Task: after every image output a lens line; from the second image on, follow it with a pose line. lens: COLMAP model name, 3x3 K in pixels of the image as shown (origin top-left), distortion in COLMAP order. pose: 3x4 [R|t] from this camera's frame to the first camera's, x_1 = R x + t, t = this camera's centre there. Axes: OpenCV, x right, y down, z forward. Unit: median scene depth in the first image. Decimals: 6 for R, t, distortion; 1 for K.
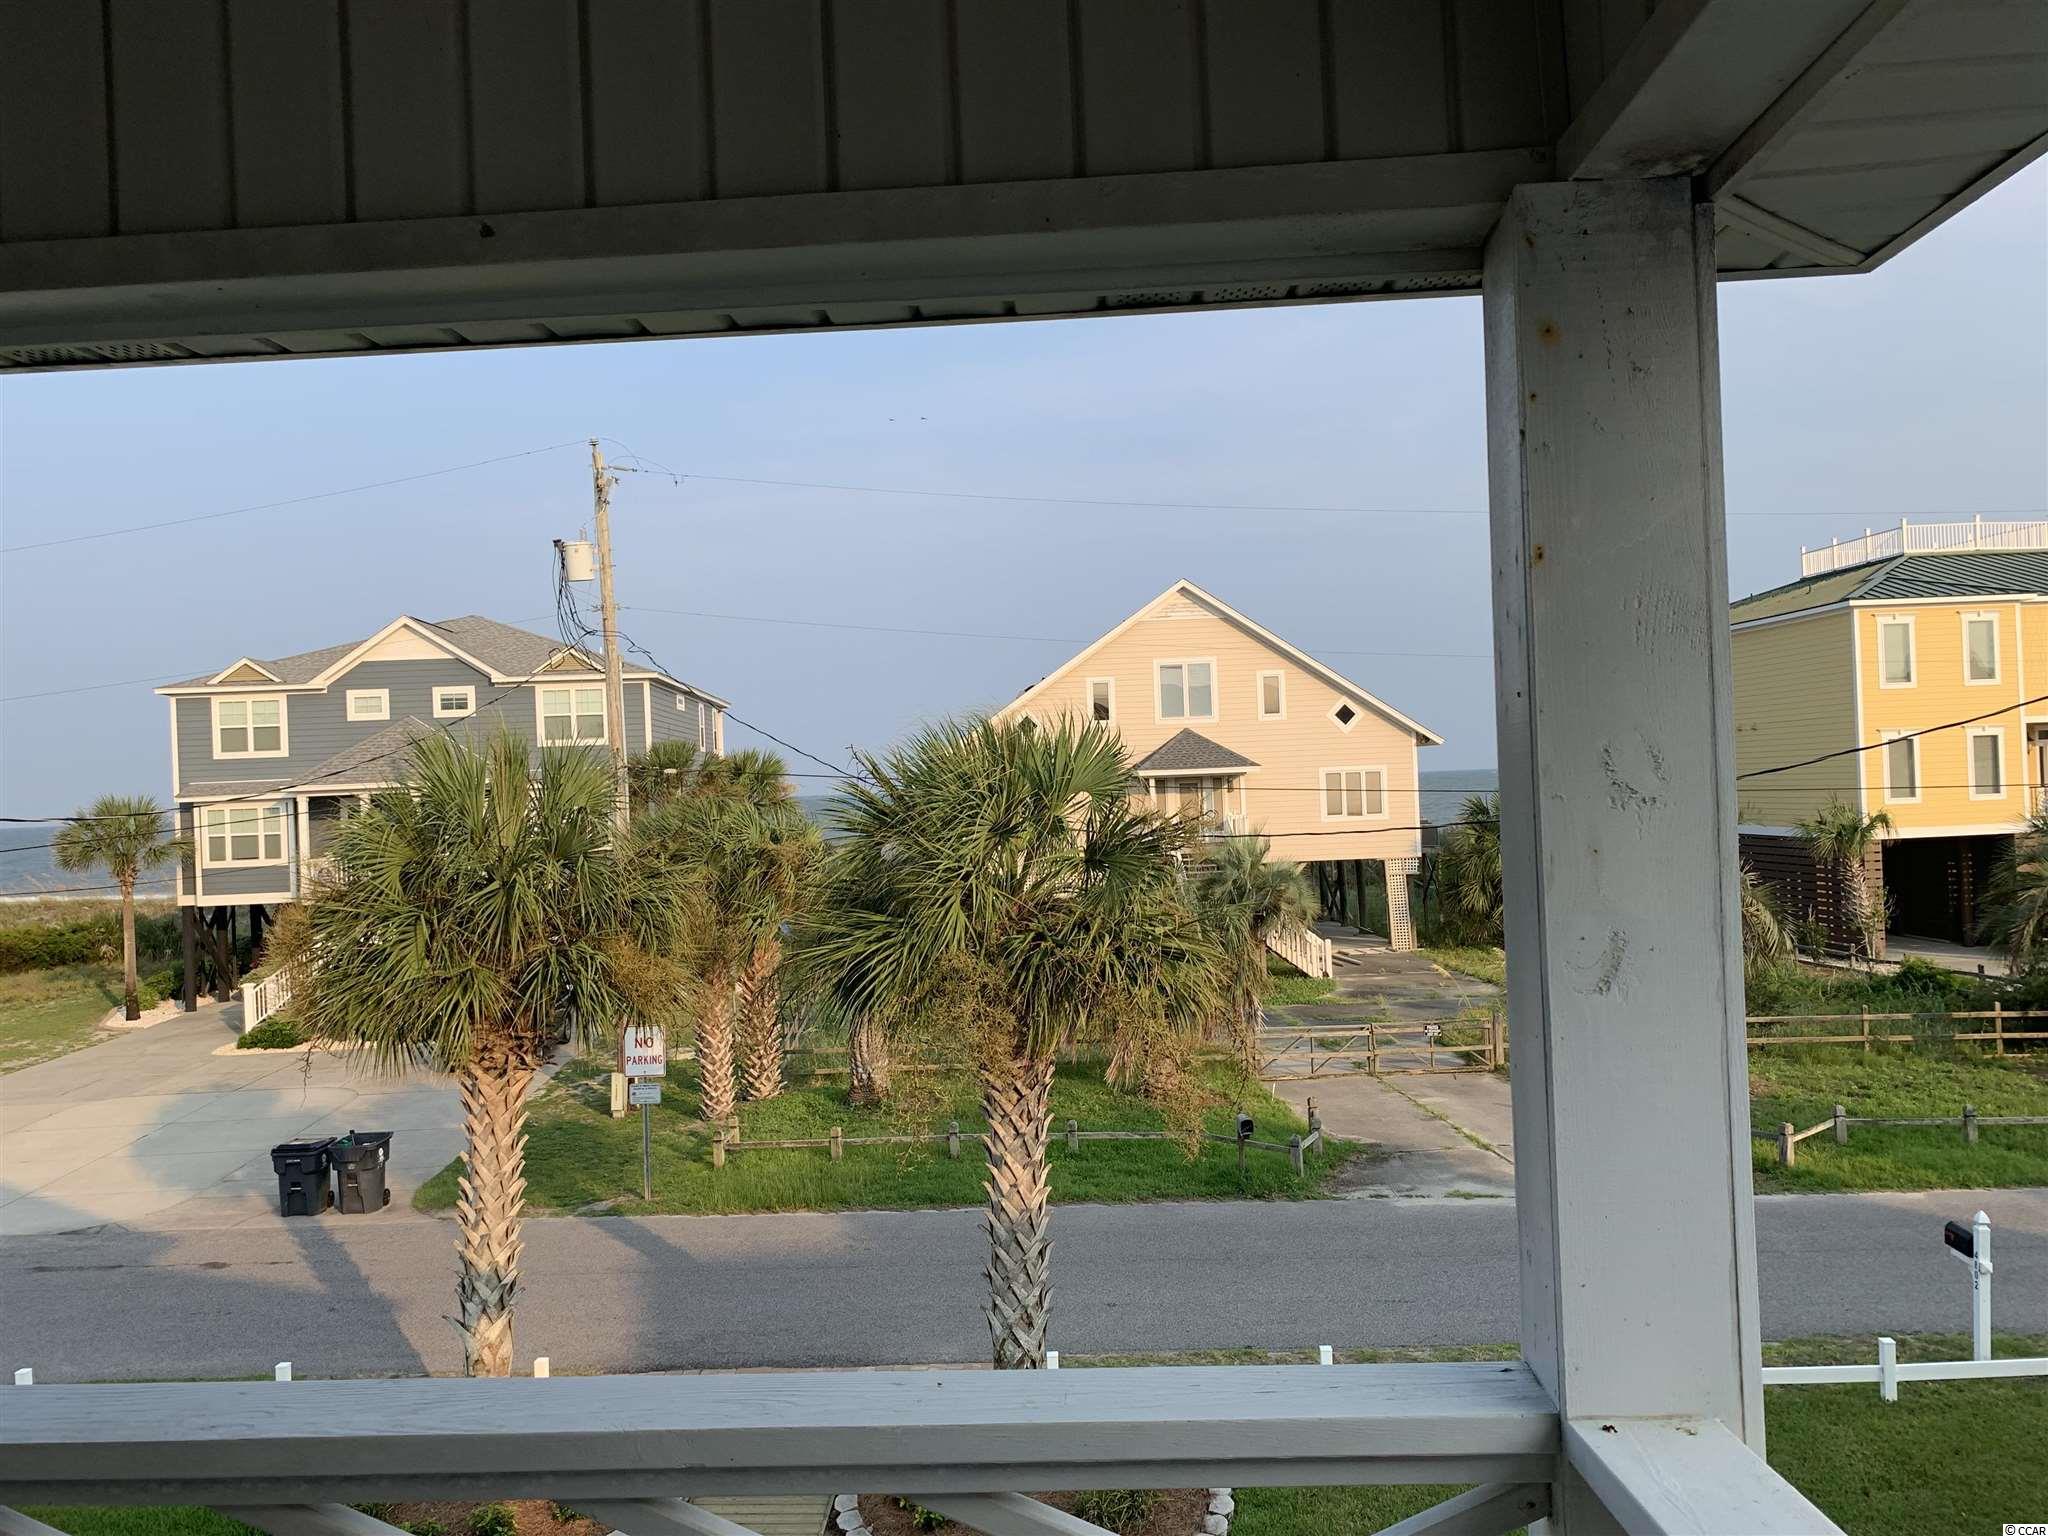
lens RADIAL K [[1565.0, 0, 1018.1], [0, 1565.0, 753.1], [0, 0, 1]] dist [0.005793, -0.007642]
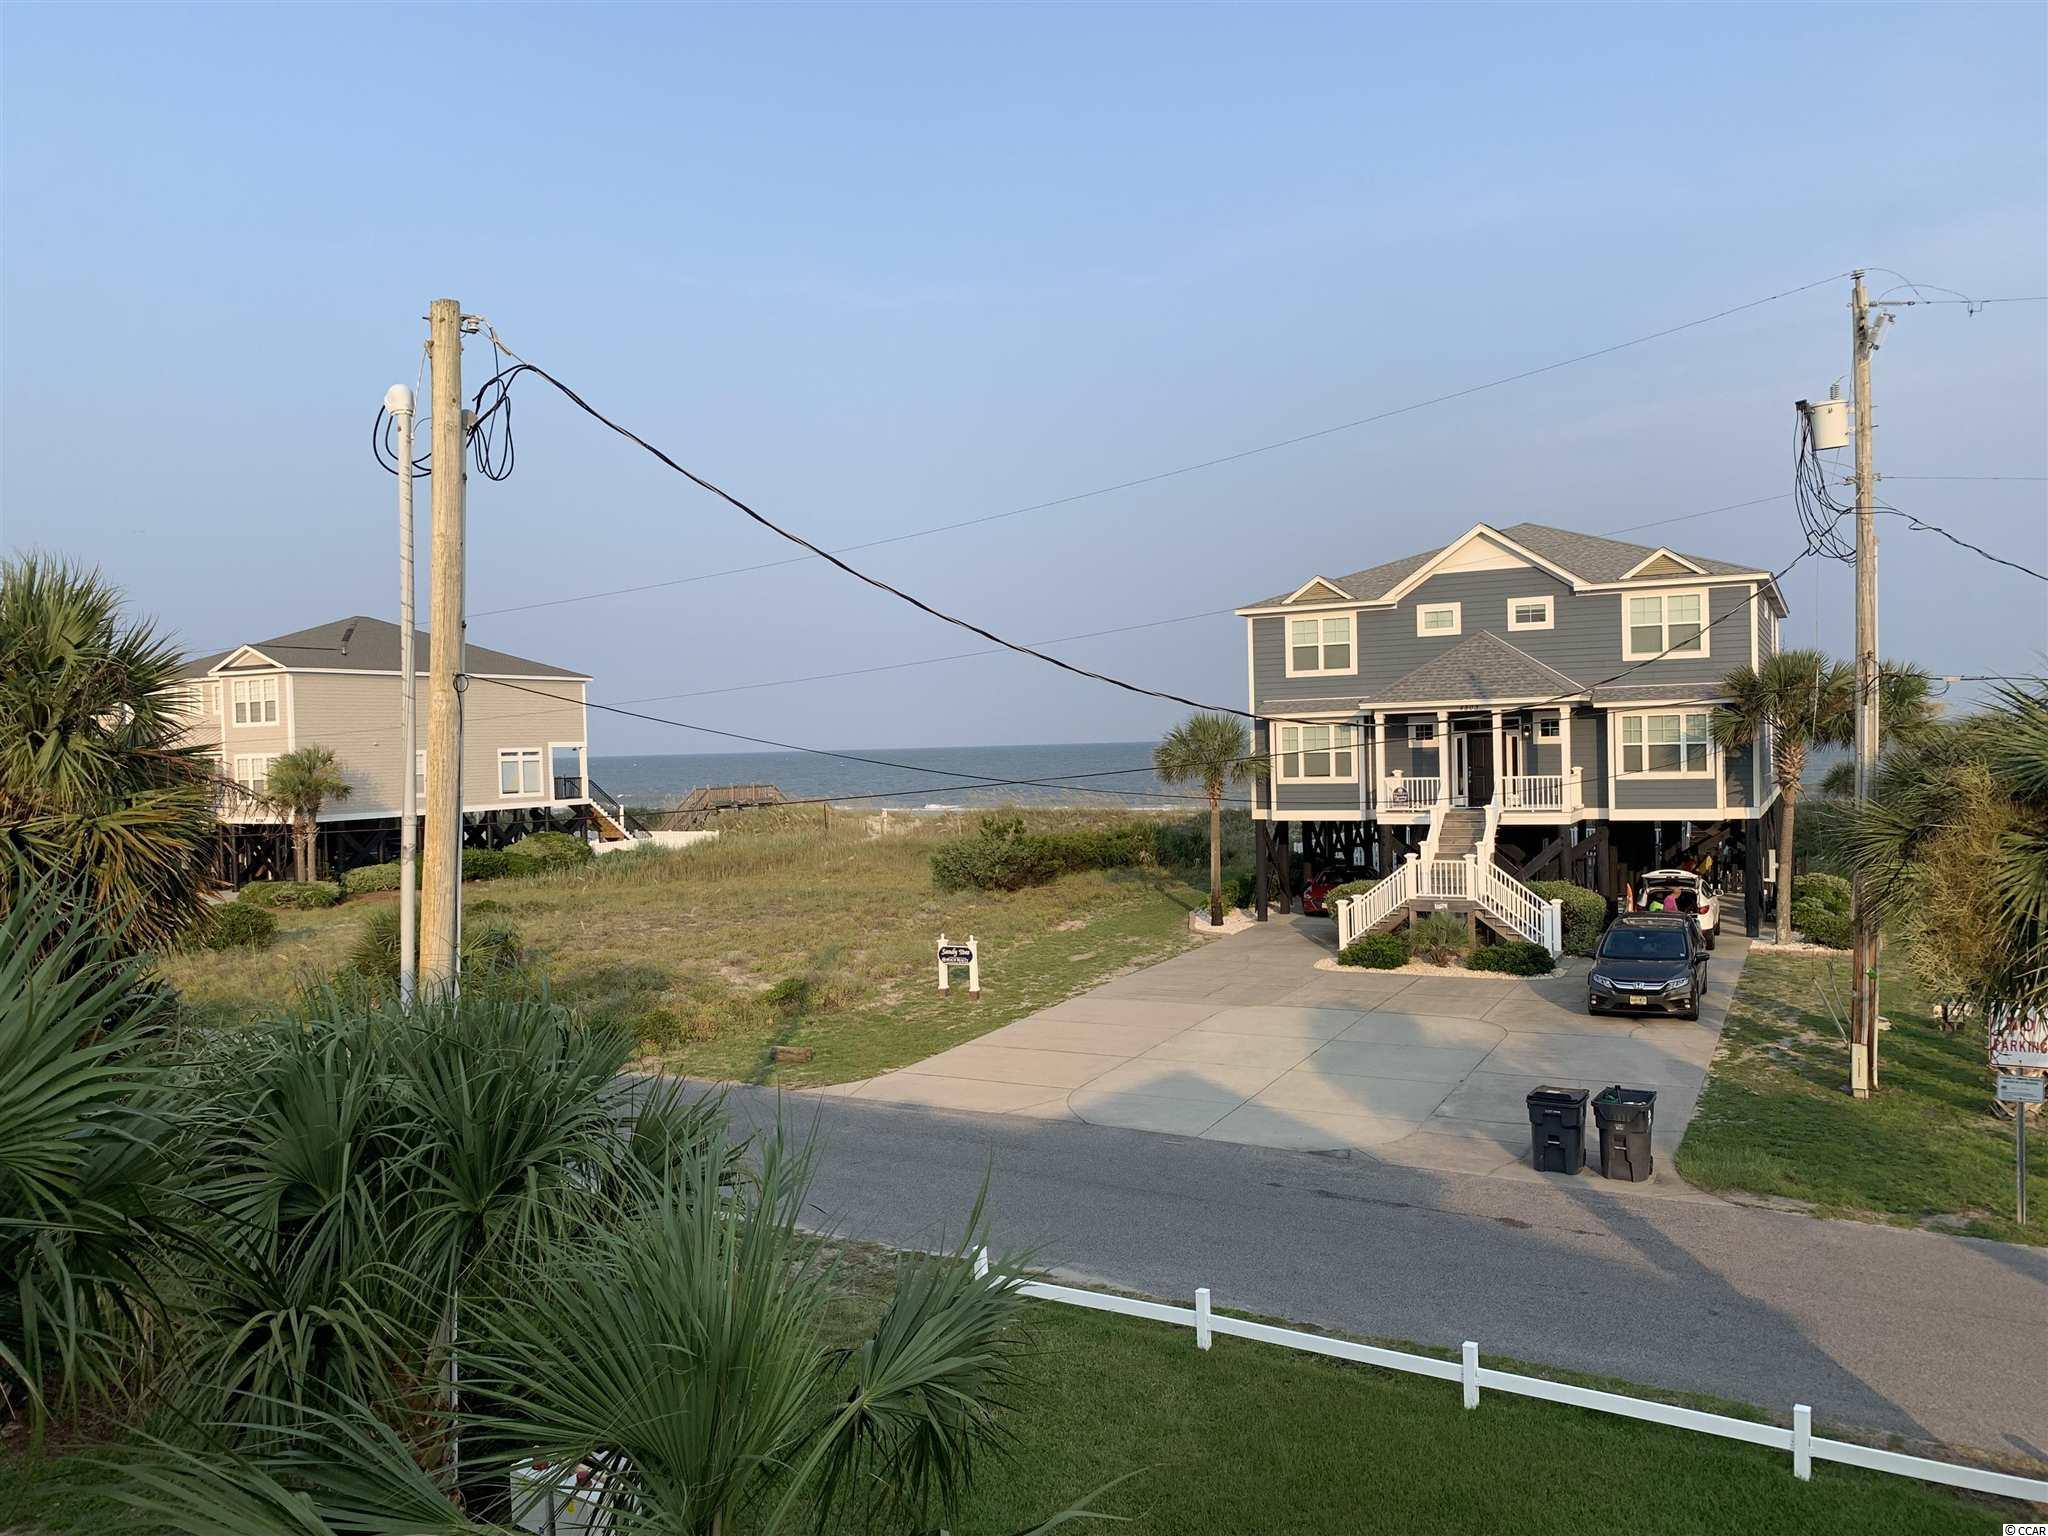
lens RADIAL K [[1565.0, 0, 1031.6], [0, 1565.0, 770.3], [0, 0, 1]] dist [0.005793, -0.007642]
pose [[0.853429, 0.022781, -0.520710, -0.125250], [0.007892, 0.998365, 0.056612, 0.005319], [0.521149, -0.052423, 0.851854, 0.042296]]
